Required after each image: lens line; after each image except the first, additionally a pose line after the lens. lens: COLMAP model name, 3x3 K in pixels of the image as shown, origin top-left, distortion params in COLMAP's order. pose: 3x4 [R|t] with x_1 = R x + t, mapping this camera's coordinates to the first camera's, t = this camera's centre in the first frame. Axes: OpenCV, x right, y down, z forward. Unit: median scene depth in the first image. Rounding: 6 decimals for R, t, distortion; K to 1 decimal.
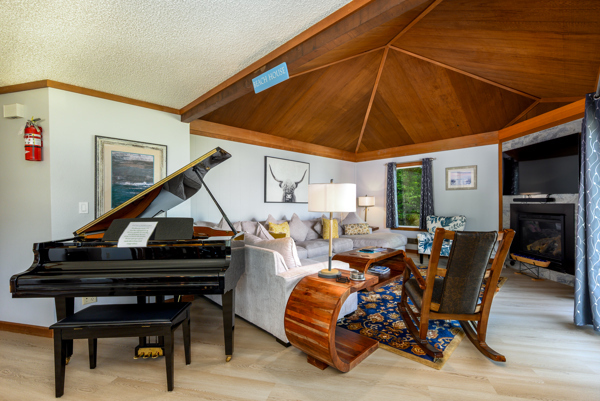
lens RADIAL K [[274.0, 0, 312.2], [0, 274.0, 204.6], [0, 0, 1]] dist [-0.002143, -0.001404]
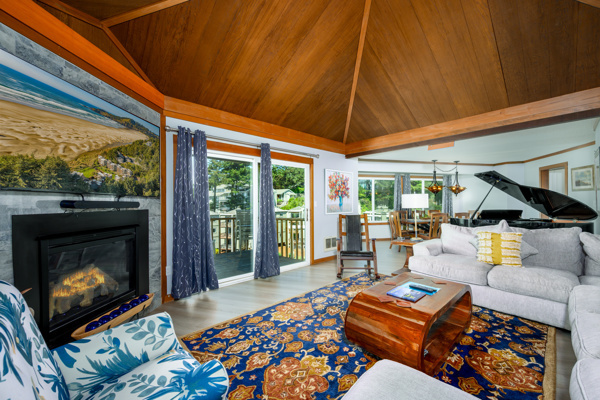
lens RADIAL K [[237.0, 0, 307.1], [0, 237.0, 204.6], [0, 0, 1]] dist [0.000966, -0.000531]
pose [[-0.998026, 0.017125, 0.060429, 0.504725], [0.017663, 0.999809, 0.008384, -0.017329], [-0.060274, 0.009435, -0.998137, 1.875133]]
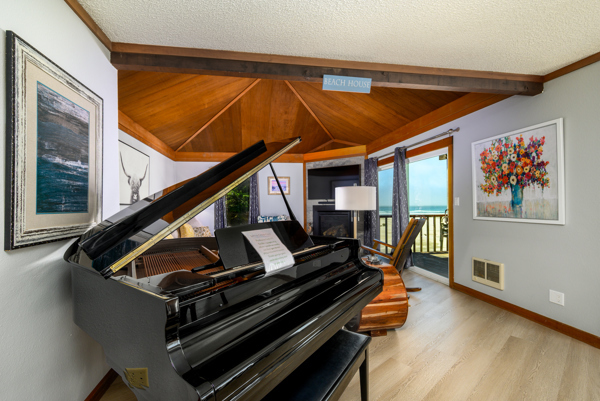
lens RADIAL K [[264.5, 0, 291.4], [0, 264.5, 205.1], [0, 0, 1]] dist [0.004047, -0.000312]
pose [[0.600637, -0.000190, 0.799522, -0.695143], [0.010390, 0.999917, -0.007568, 0.005685], [-0.799454, 0.012853, 0.600590, 0.360258]]
